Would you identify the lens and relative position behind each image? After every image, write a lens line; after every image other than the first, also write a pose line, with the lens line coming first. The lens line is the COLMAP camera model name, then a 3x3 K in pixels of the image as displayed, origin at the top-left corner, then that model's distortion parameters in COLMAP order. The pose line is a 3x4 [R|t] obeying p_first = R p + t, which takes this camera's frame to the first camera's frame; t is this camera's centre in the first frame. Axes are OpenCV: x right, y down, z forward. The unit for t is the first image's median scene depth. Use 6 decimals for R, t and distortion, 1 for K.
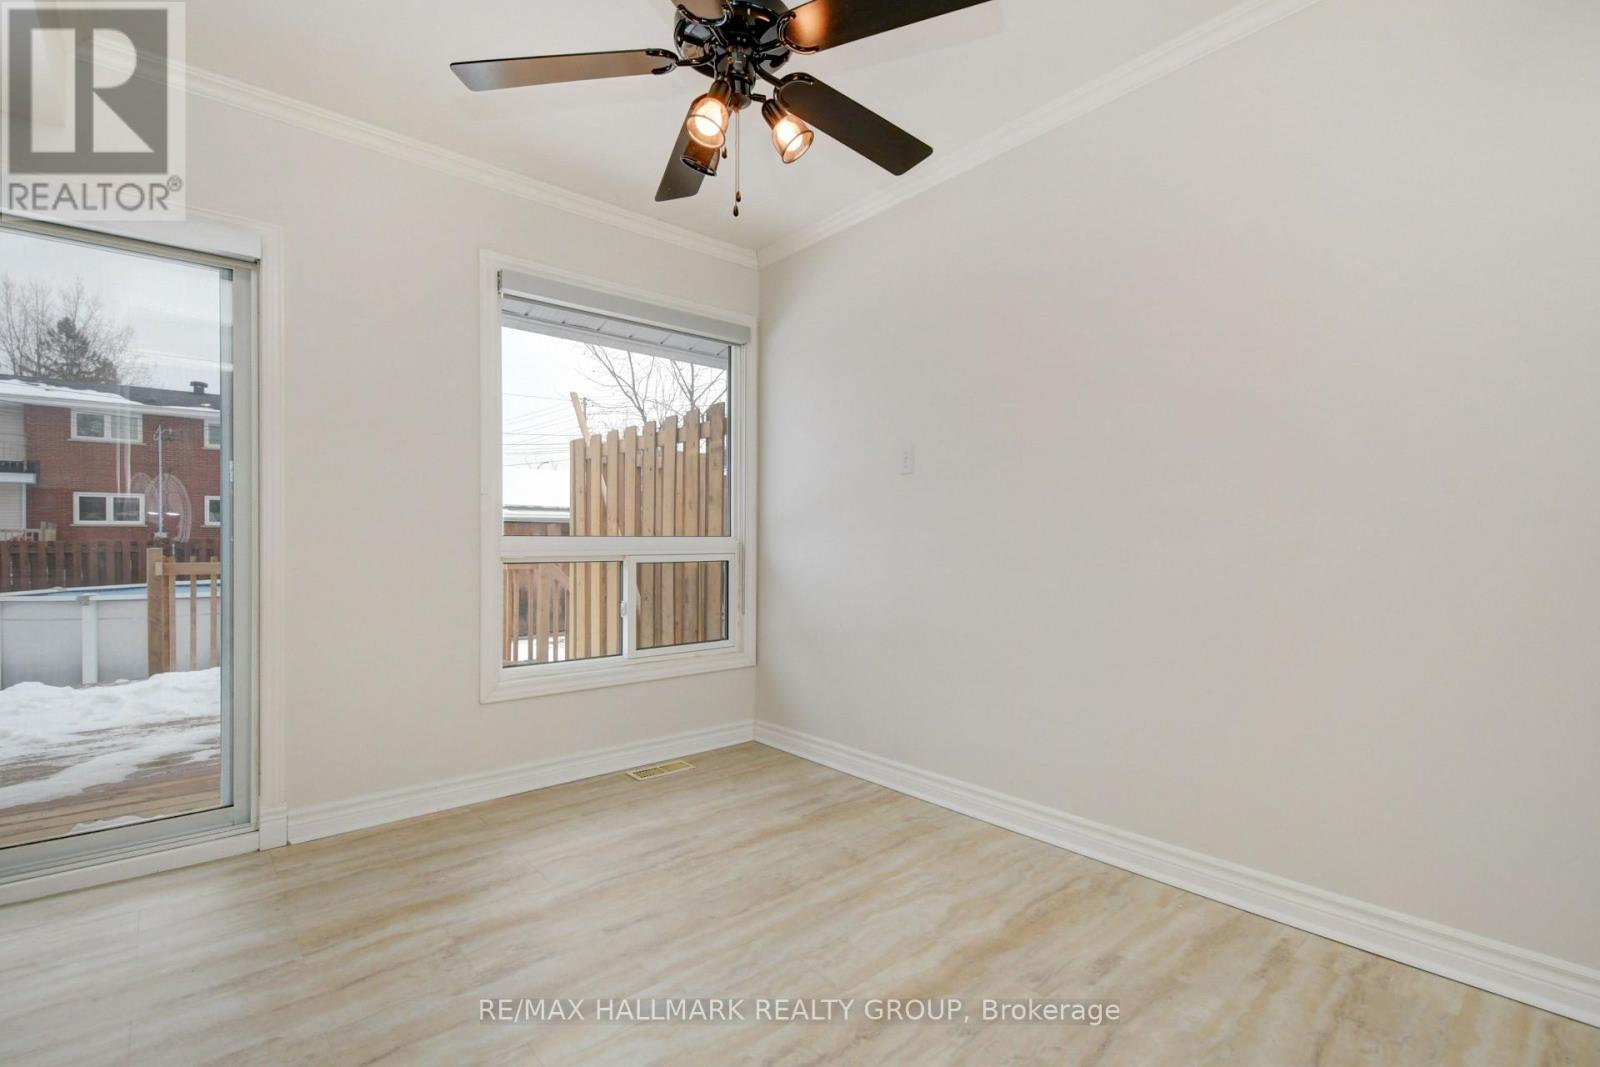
lens RADIAL K [[725.9, 0, 800.5], [0, 725.9, 544.1], [0, 0, 1]] dist [0.015651, -0.008442]
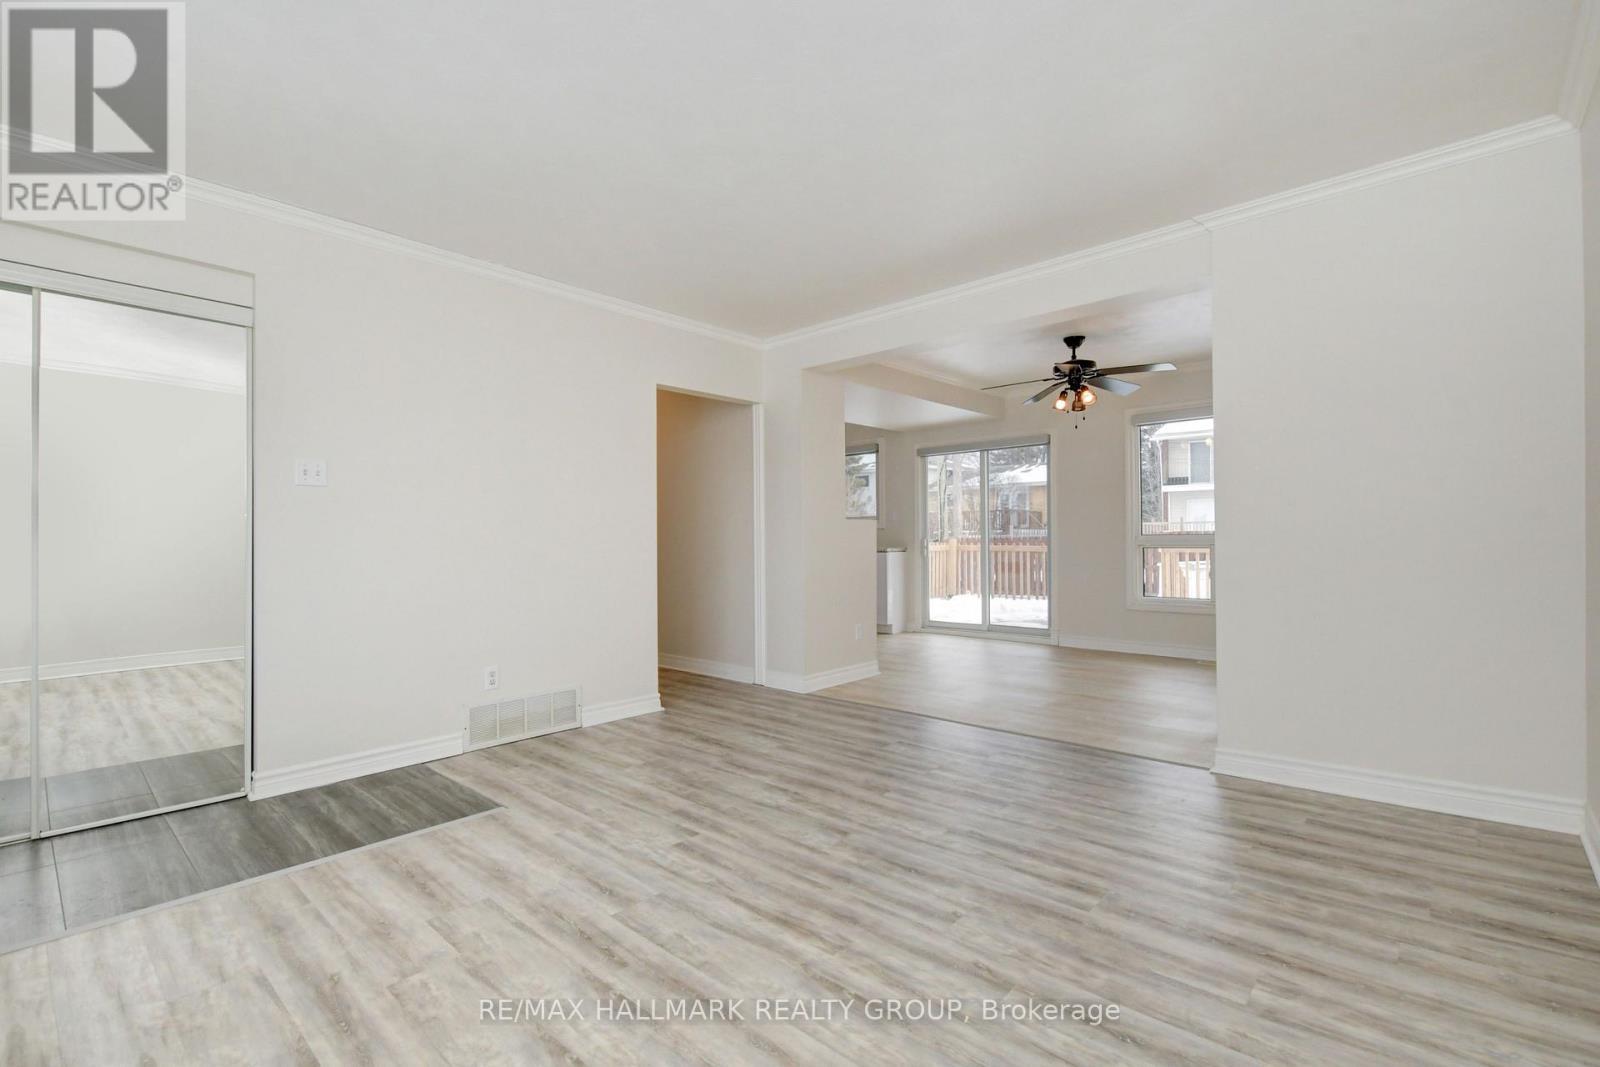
lens RADIAL K [[715.5, 0, 782.5], [0, 715.5, 521.2], [0, 0, 1]] dist [0.008459, -0.000247]
pose [[0.105890, -0.021196, -0.994152, 1.304722], [0.009966, 0.999745, -0.020254, -0.017088], [0.994328, -0.007763, 0.106074, -0.247350]]
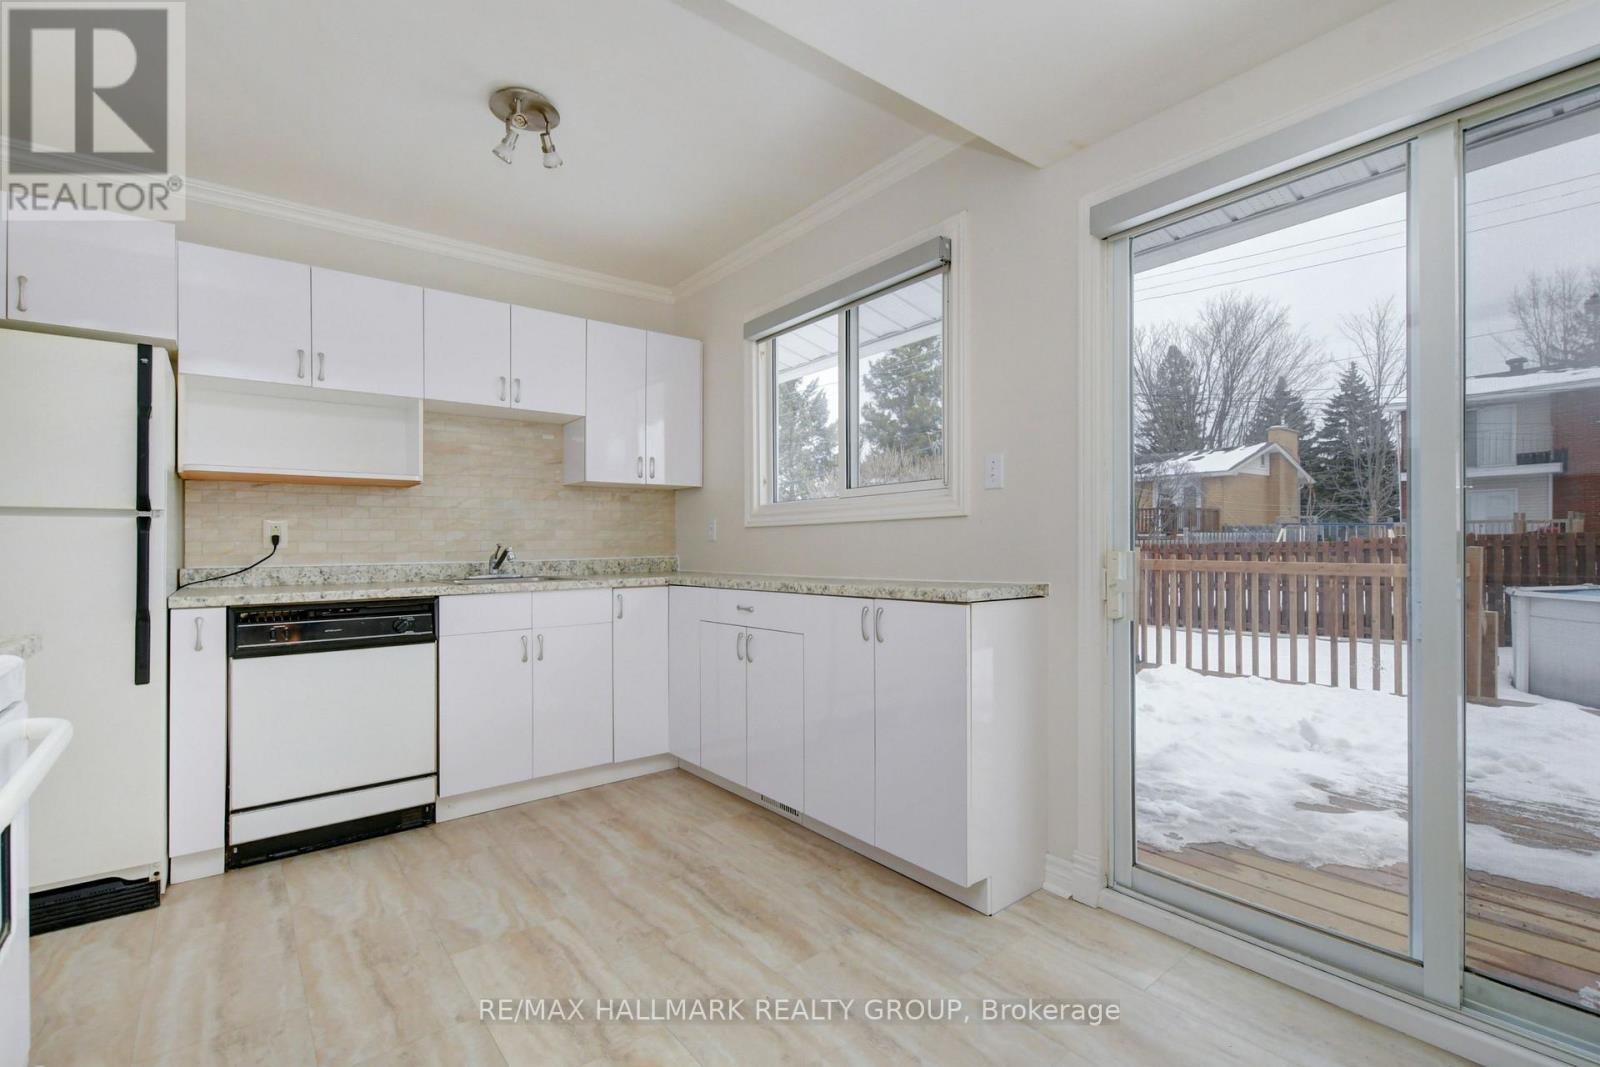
lens RADIAL K [[721.7, 0, 794.0], [0, 721.7, 549.7], [0, 0, 1]] dist [0.000271, -0.001098]
pose [[-0.053490, 0.012809, -0.998486, -0.201917], [0.009797, 0.999876, 0.012302, -0.013443], [0.998520, -0.009124, -0.053609, 0.180545]]
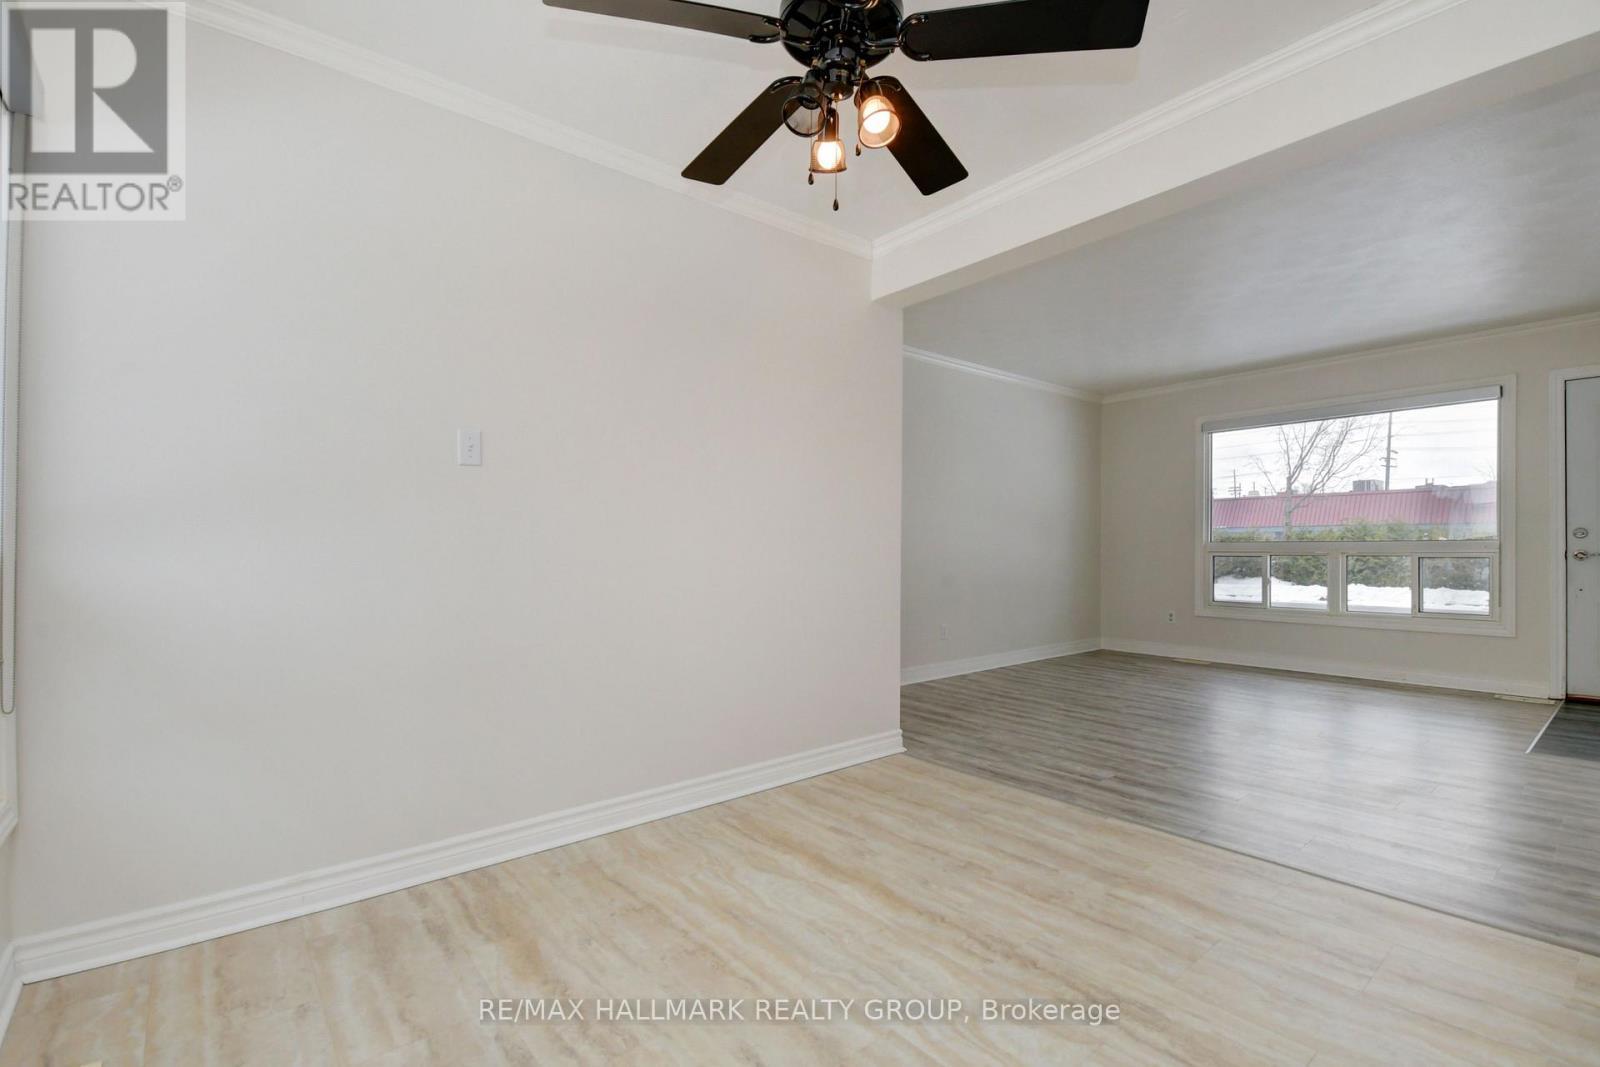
lens RADIAL K [[716.5, 0, 795.5], [0, 716.5, 525.2], [0, 0, 1]] dist [0.010094, -0.001056]
pose [[0.025472, 0.033486, 0.999115, -0.491250], [0.006358, 0.999413, -0.033658, -0.003294], [-0.999655, 0.007210, 0.025244, 0.477019]]
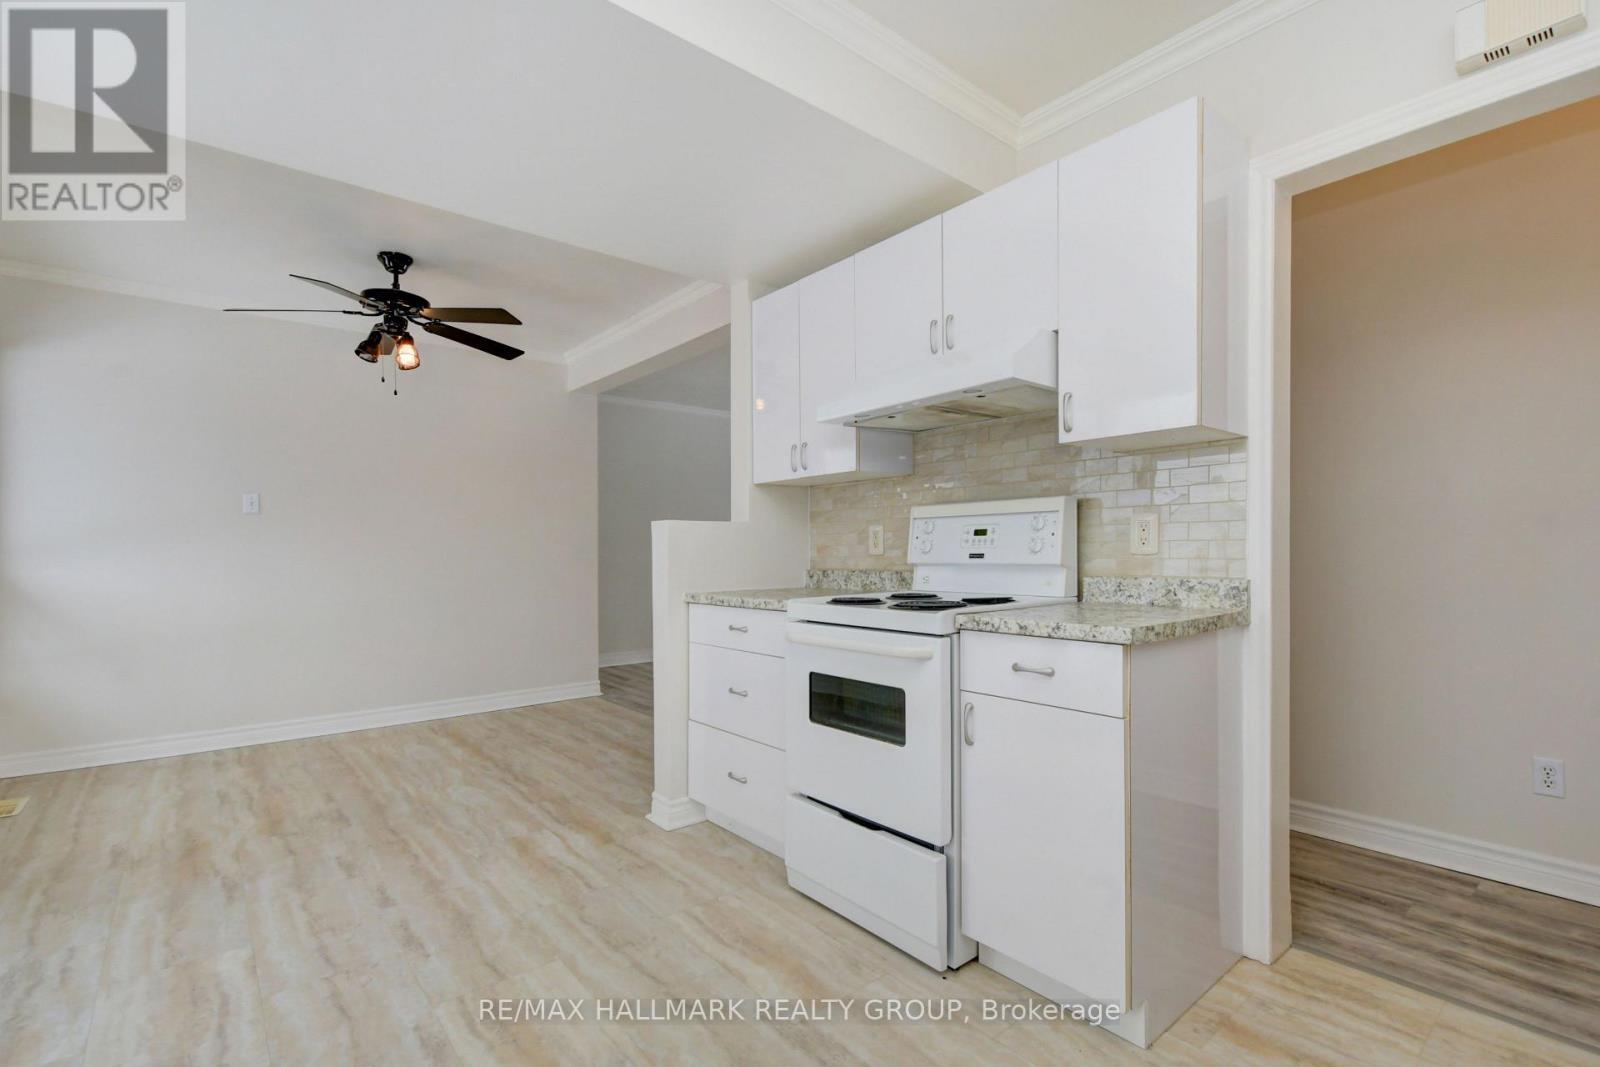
lens RADIAL K [[725.9, 0, 800.5], [0, 725.9, 544.1], [0, 0, 1]] dist [0.015651, -0.008442]
pose [[0.023139, 0.011275, 0.999669, -0.936173], [0.008291, 0.999900, -0.011470, -0.011720], [-0.999698, 0.008554, 0.023043, -0.053154]]
